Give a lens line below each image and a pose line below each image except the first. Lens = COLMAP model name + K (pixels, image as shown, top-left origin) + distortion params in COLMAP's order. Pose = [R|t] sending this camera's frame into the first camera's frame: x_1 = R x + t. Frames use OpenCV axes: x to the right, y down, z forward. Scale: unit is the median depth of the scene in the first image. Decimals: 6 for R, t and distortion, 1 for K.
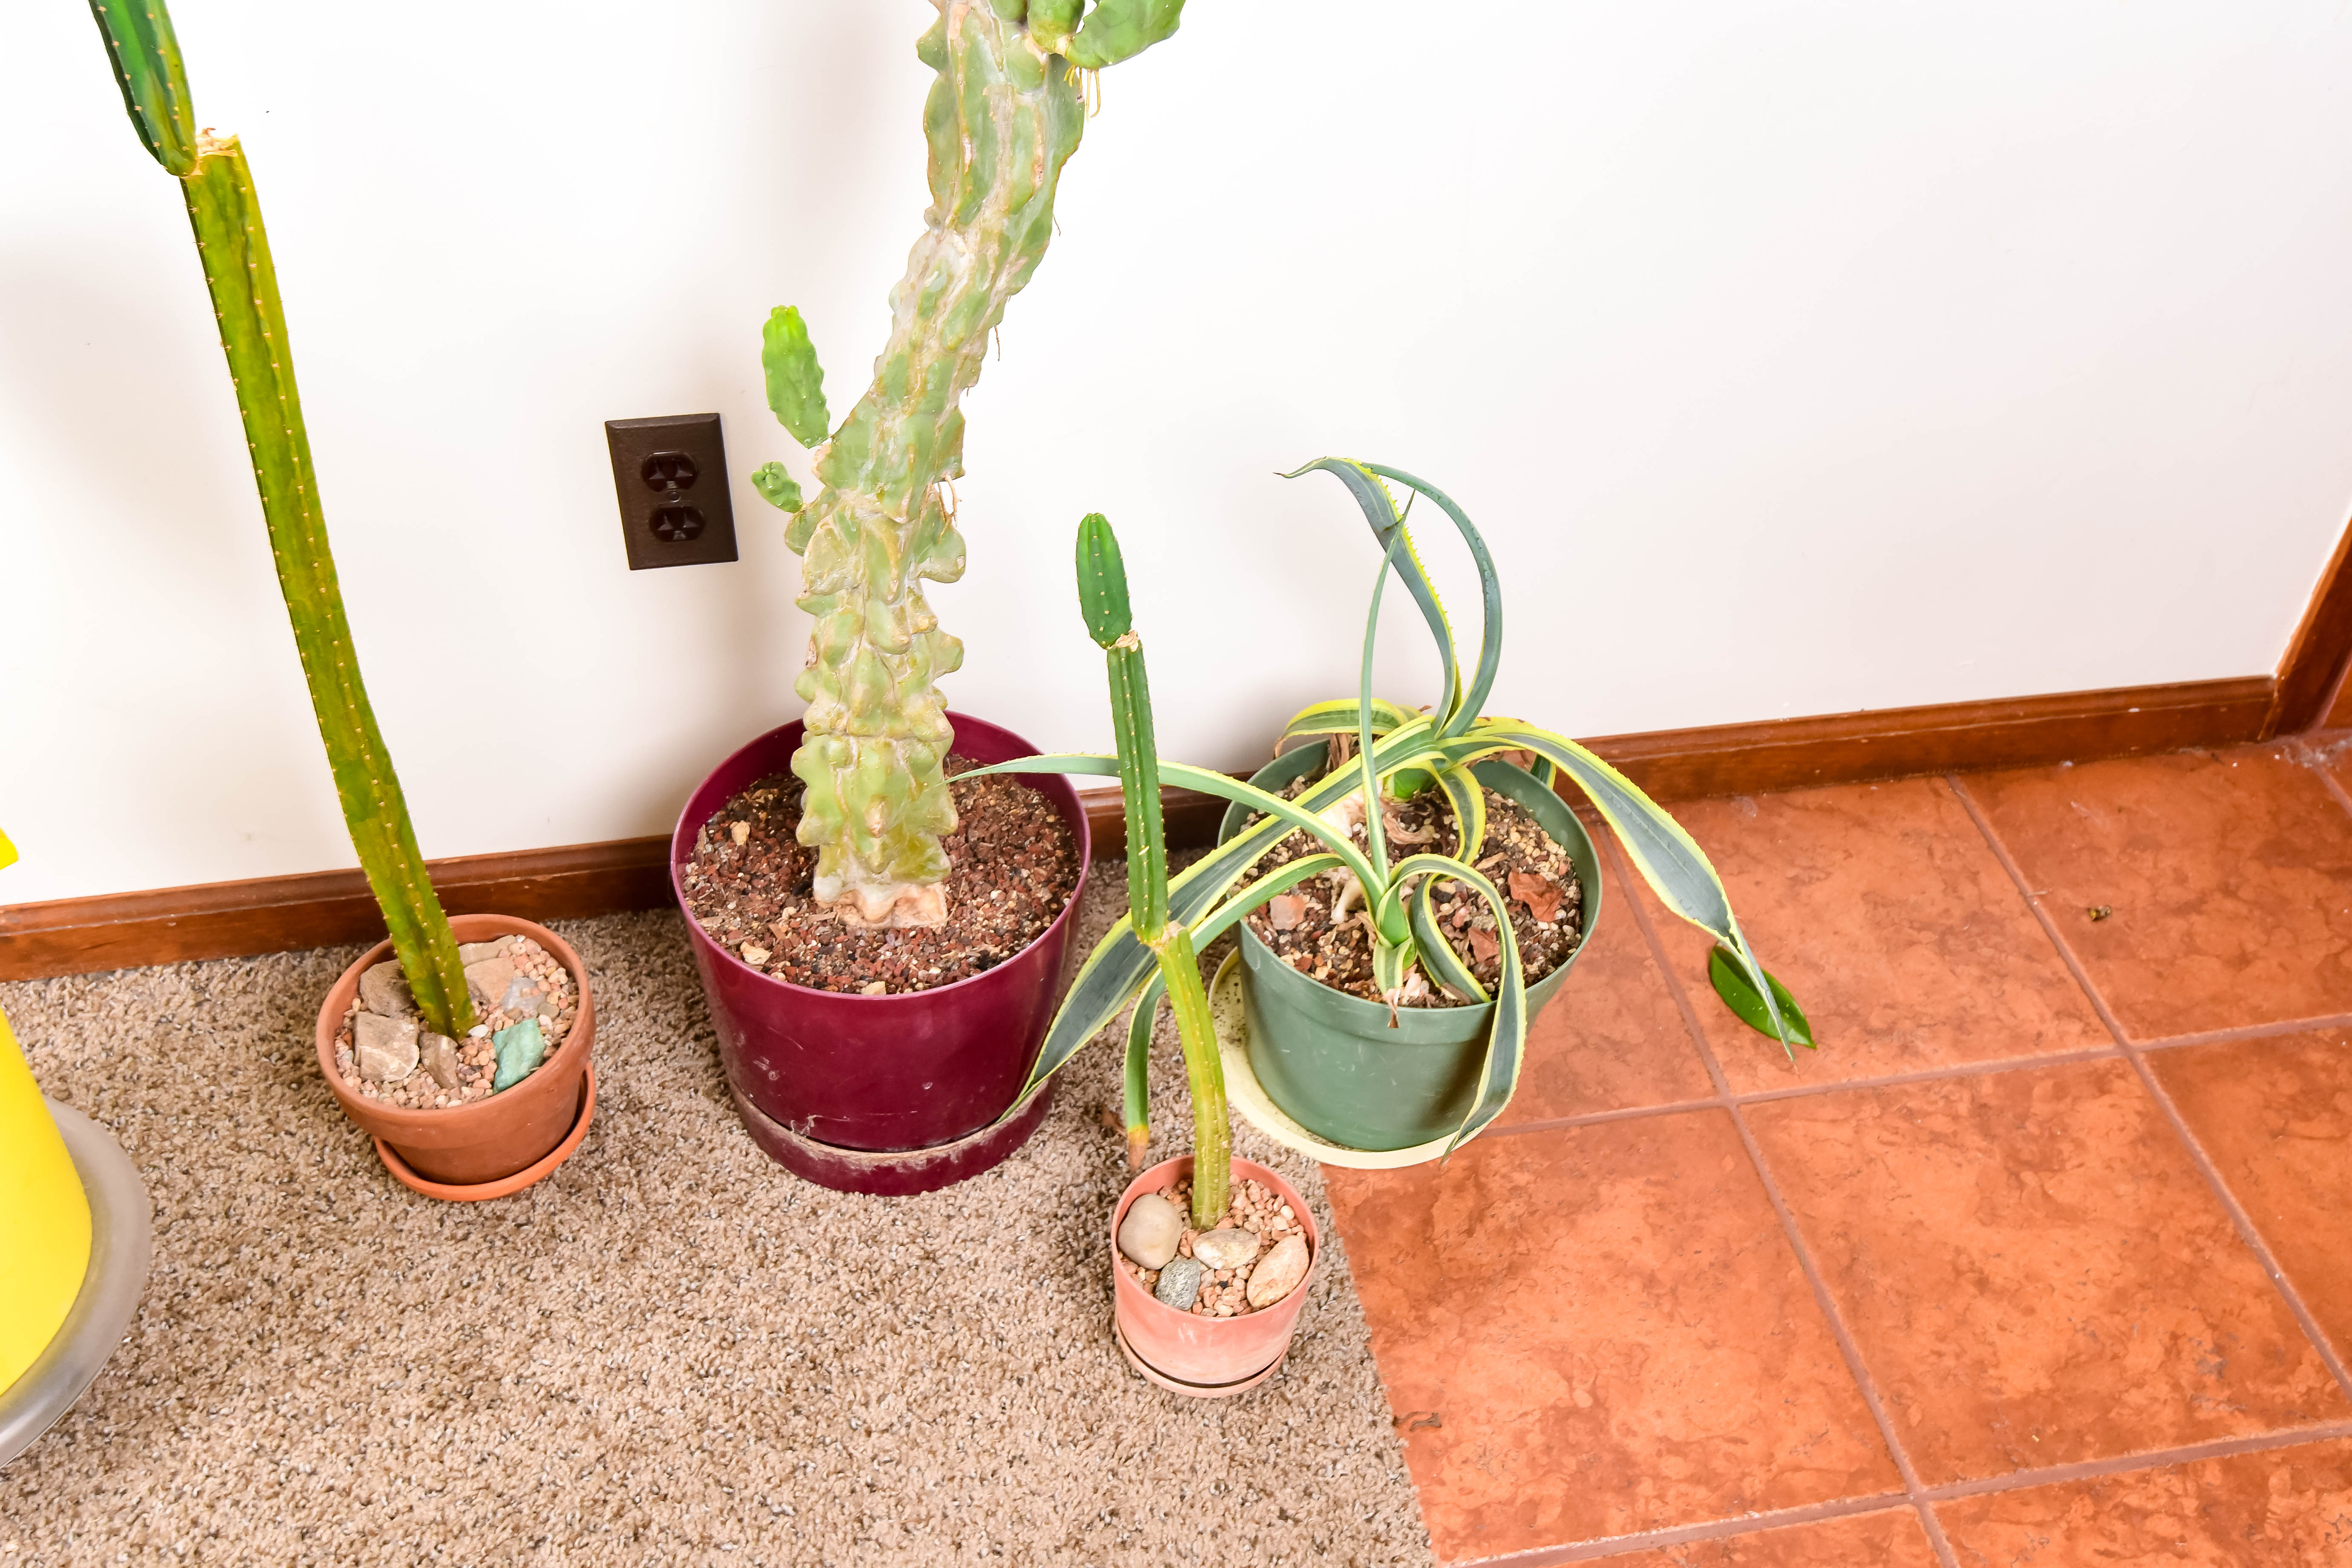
lens RADIAL K [[2238.2, 0, 1186.7], [0, 2238.2, 784.9], [0, 0, 1]] dist [0.044792, 0.000000]
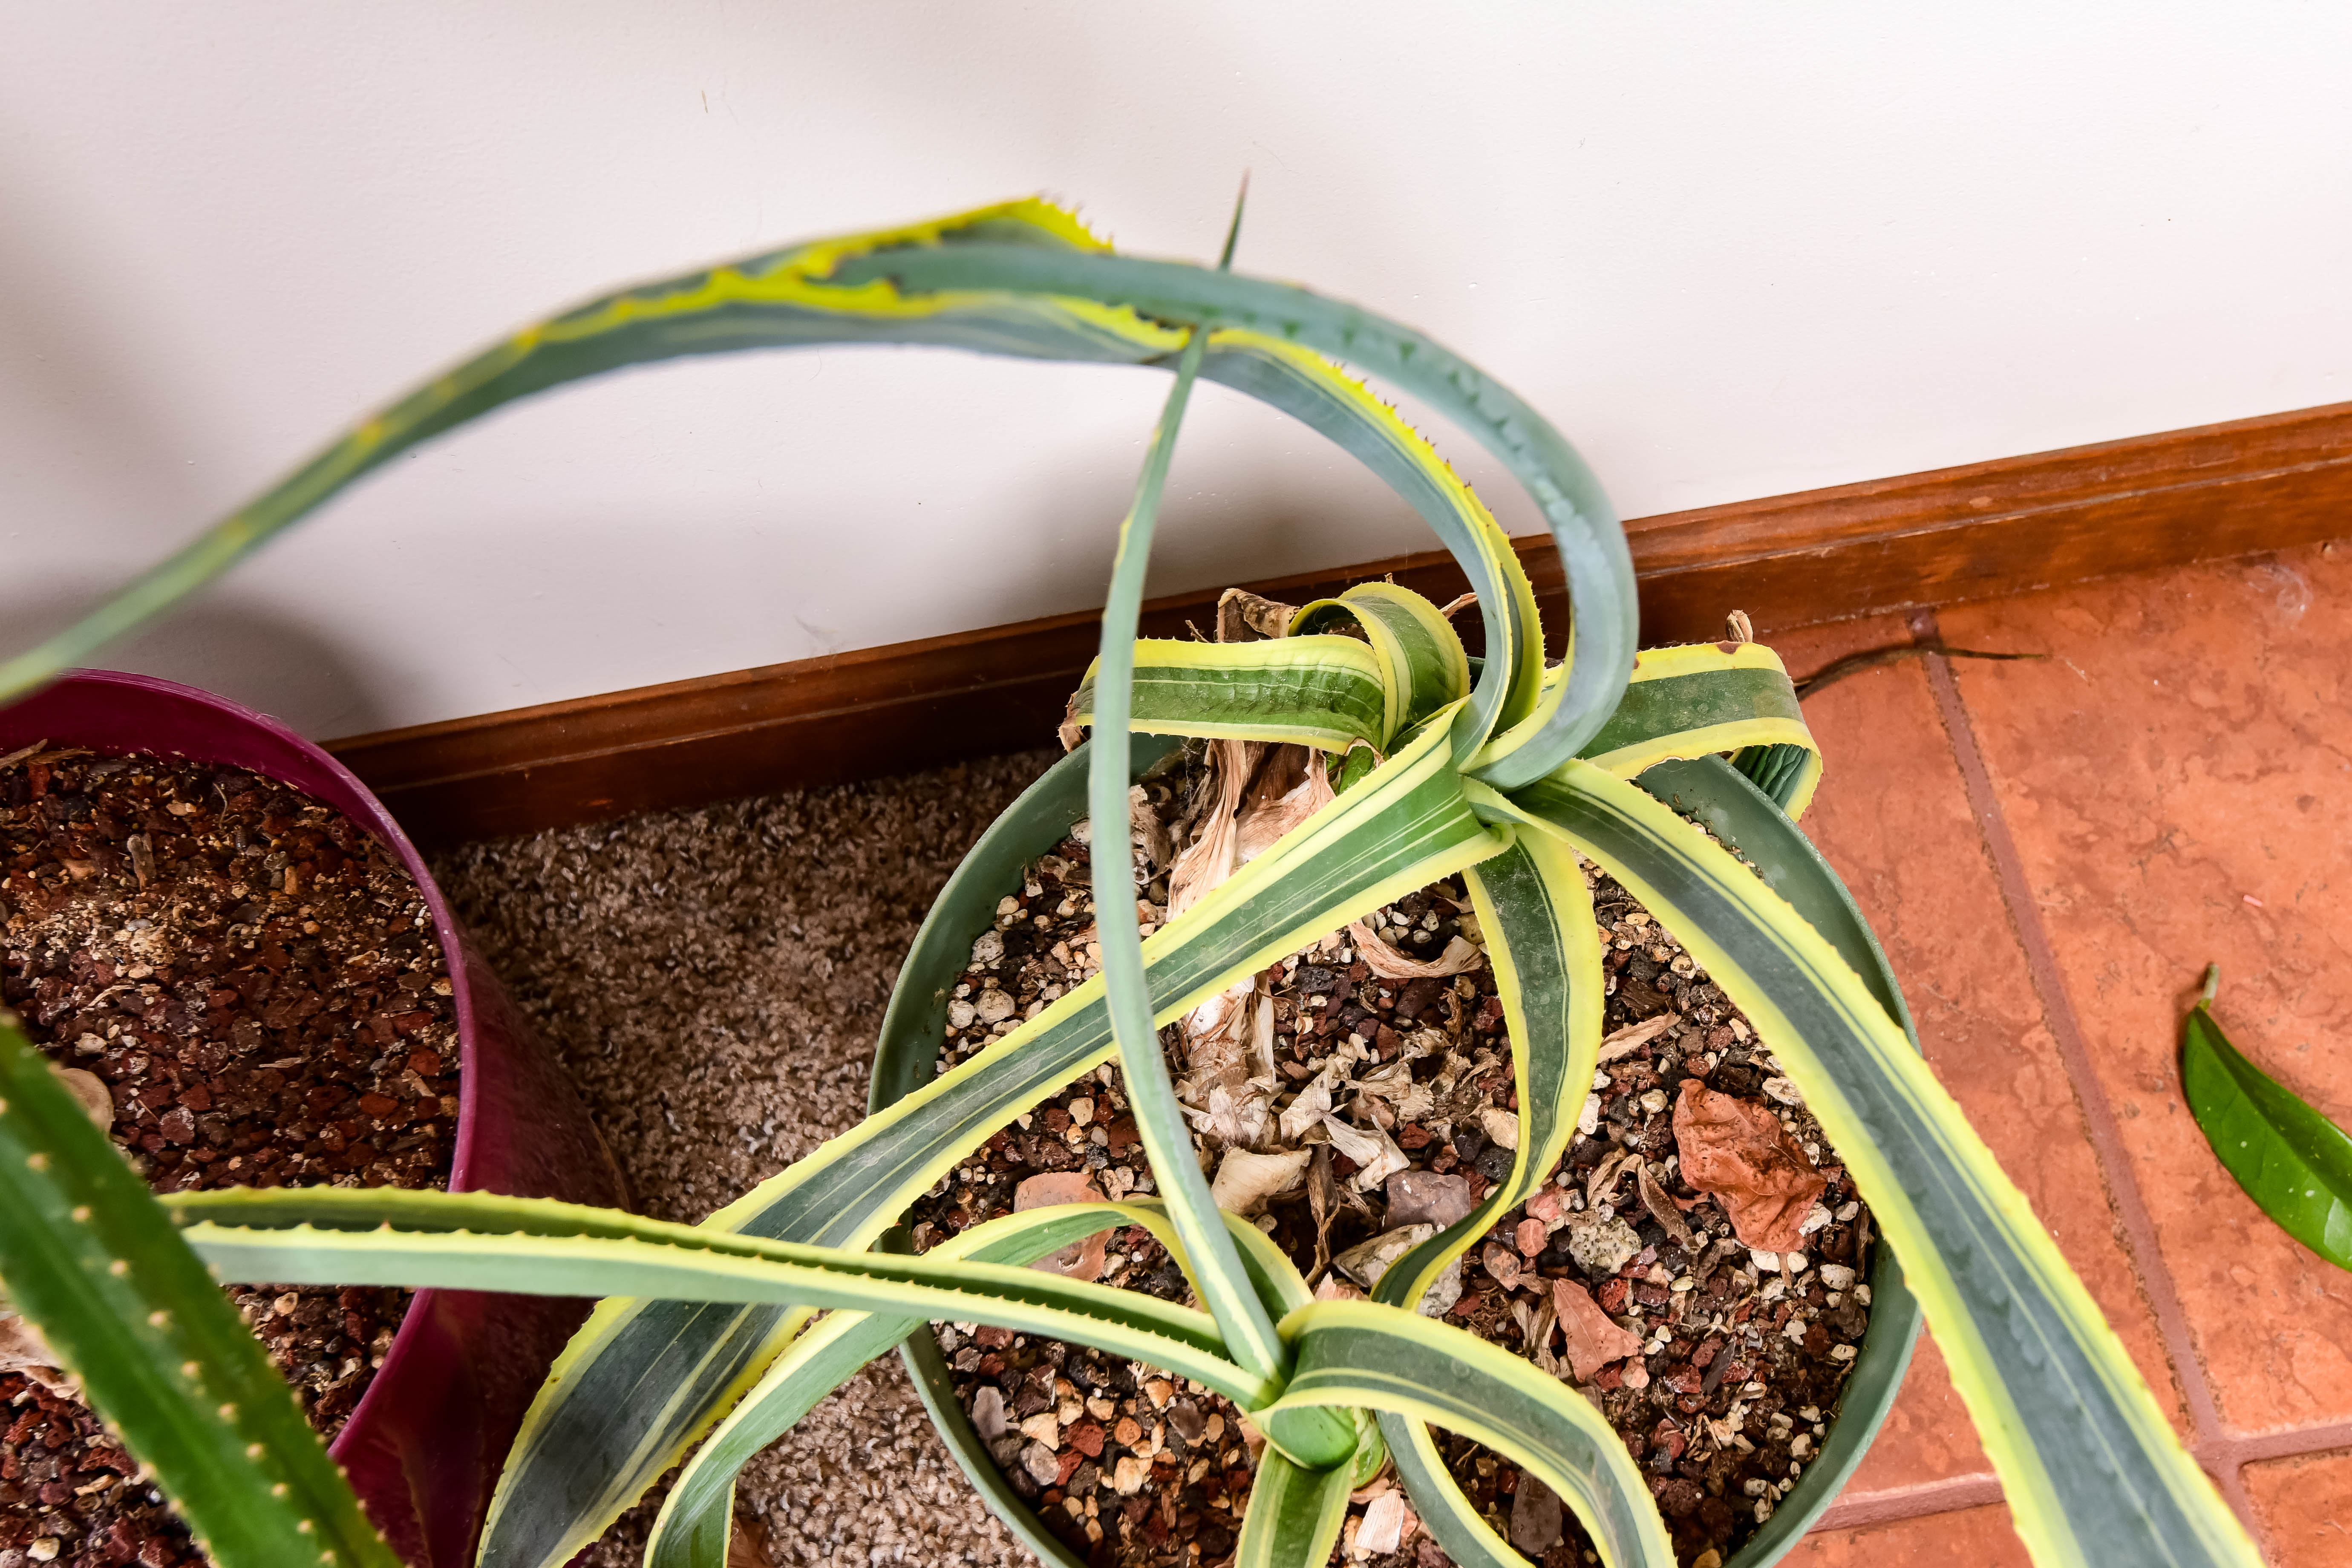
lens RADIAL K [[2238.2, 0, 1191.9], [0, 2238.2, 789.1], [0, 0, 1]] dist [0.044792, 0.000000]
pose [[0.992435, -0.011515, -0.122232, 0.115976], [0.052729, 0.939072, 0.339653, -0.144526], [0.110873, -0.343528, 0.932575, 0.698278]]
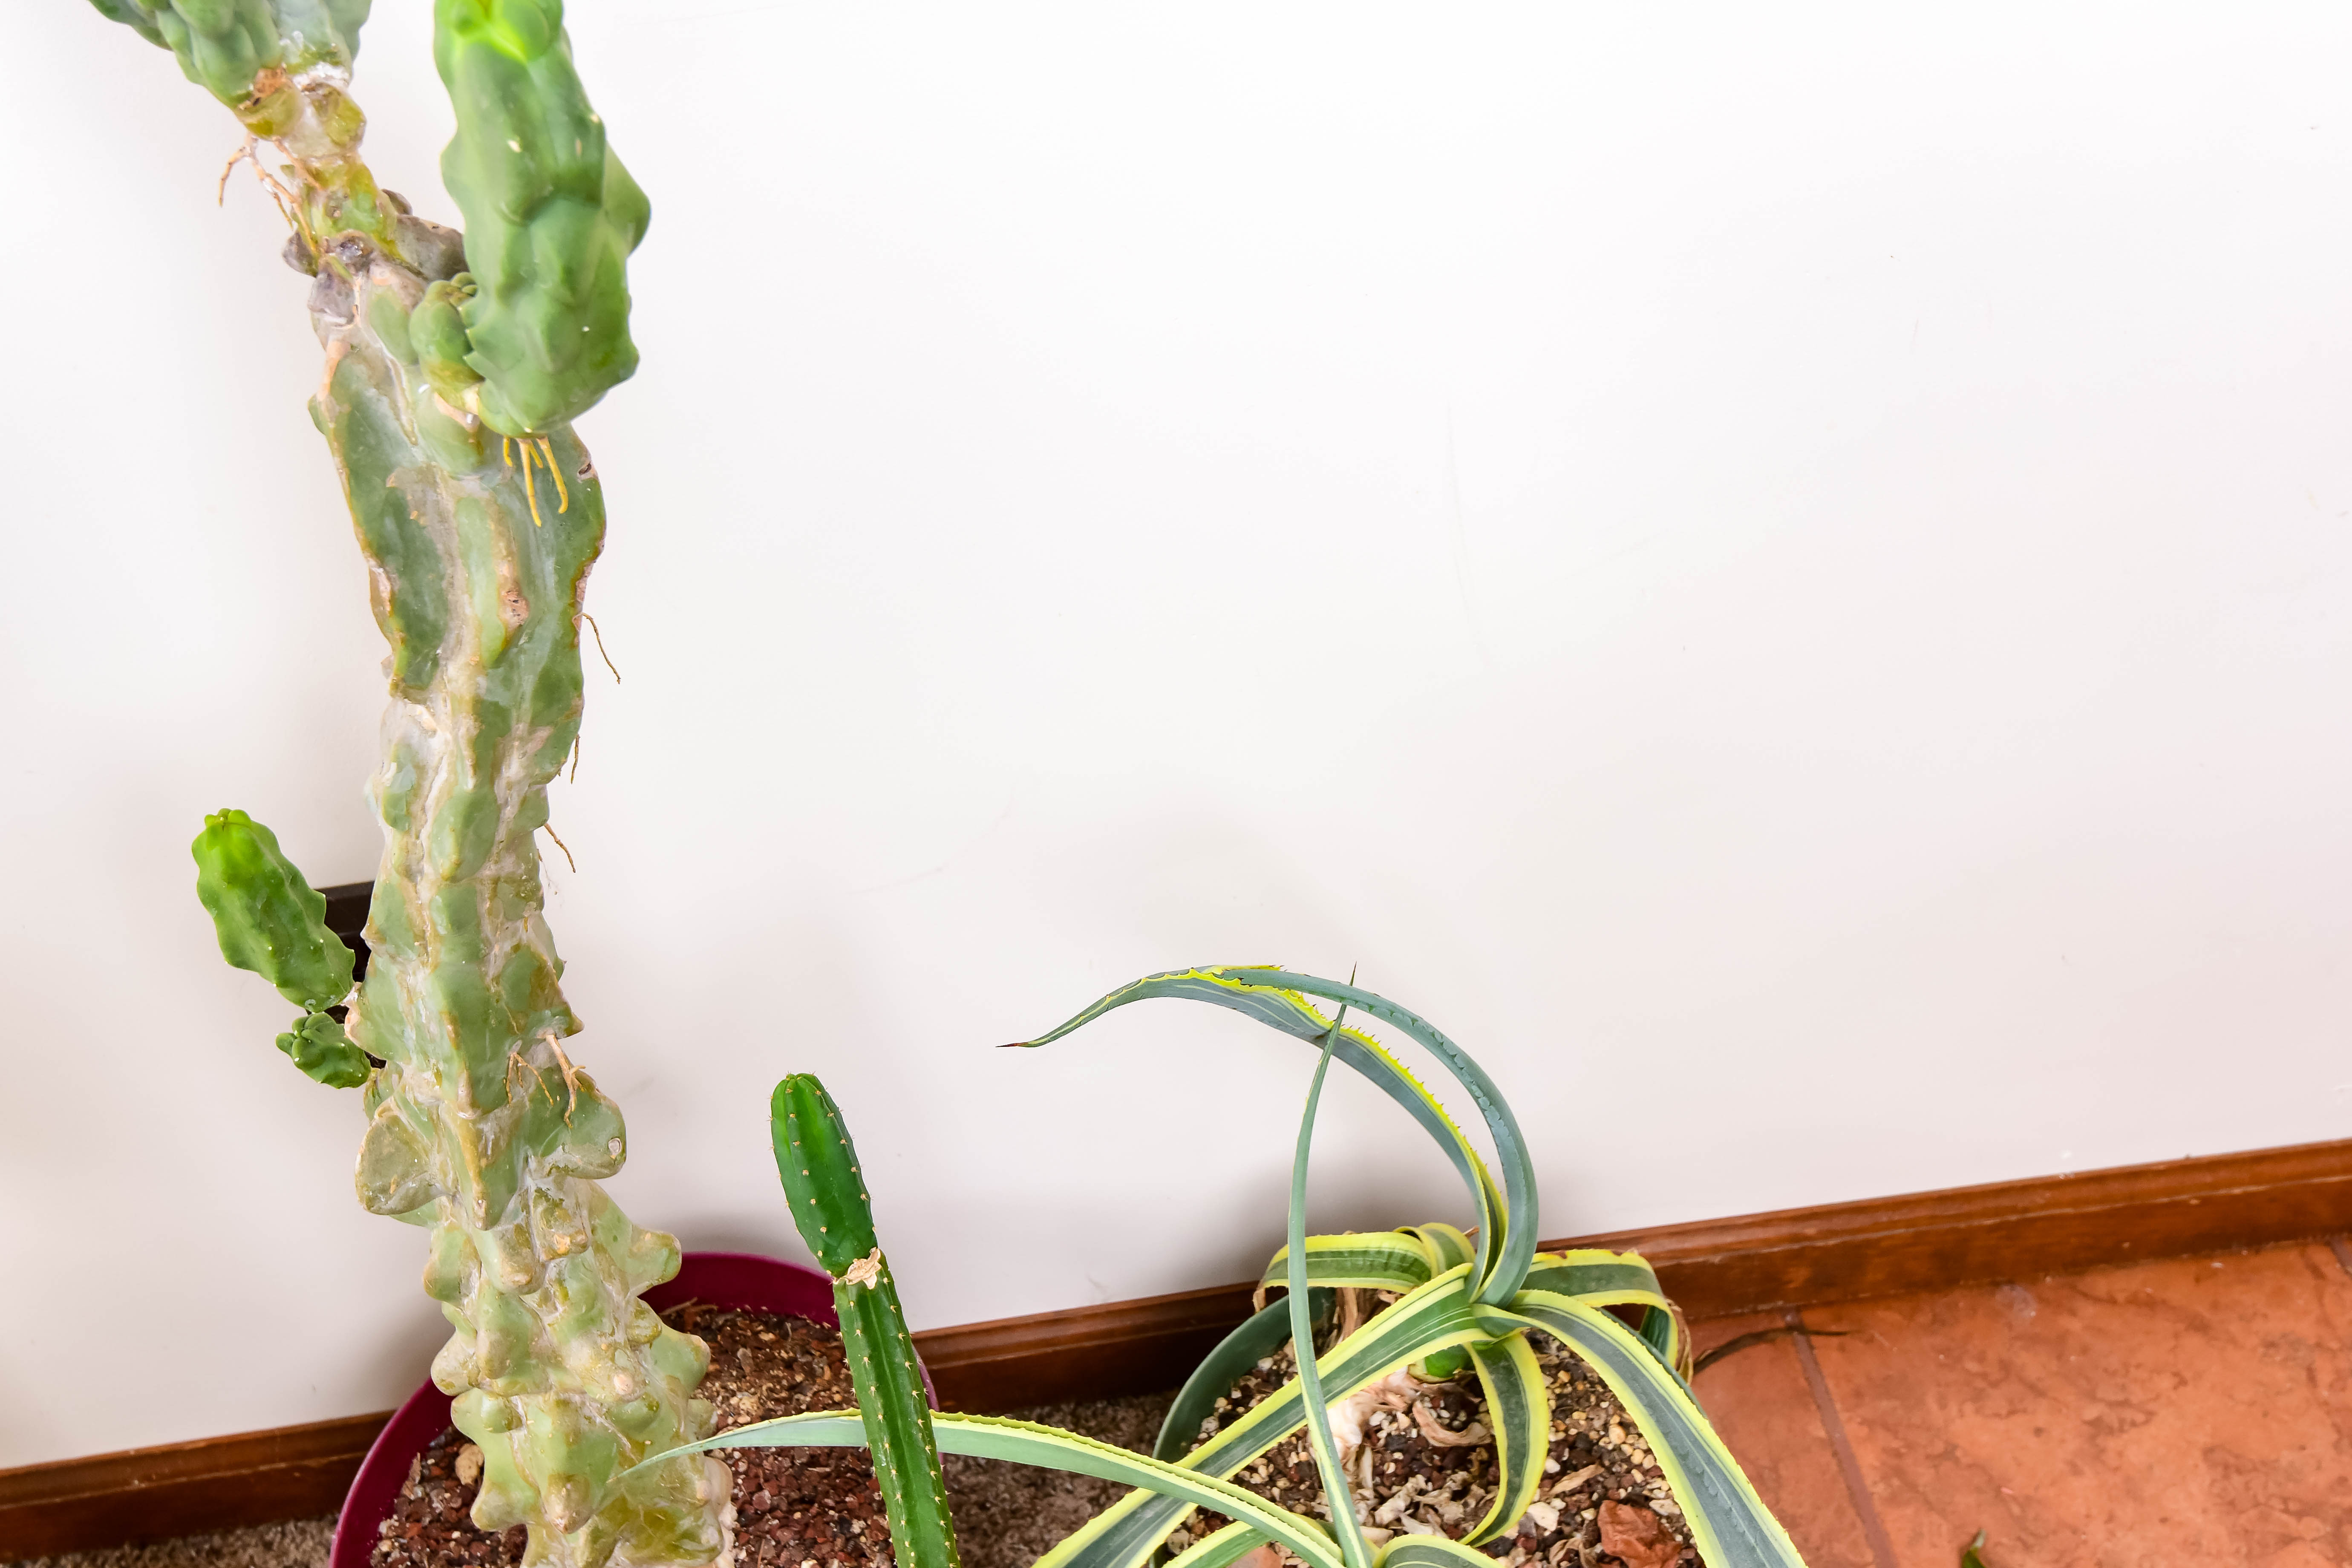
lens RADIAL K [[2238.2, 0, 1192.4], [0, 2238.2, 786.8], [0, 0, 1]] dist [0.044792, 0.000000]
pose [[0.985698, -0.047840, -0.161587, 0.150049], [0.034909, 0.996026, -0.081942, -0.125653], [0.164865, 0.075130, 0.983451, 0.335594]]
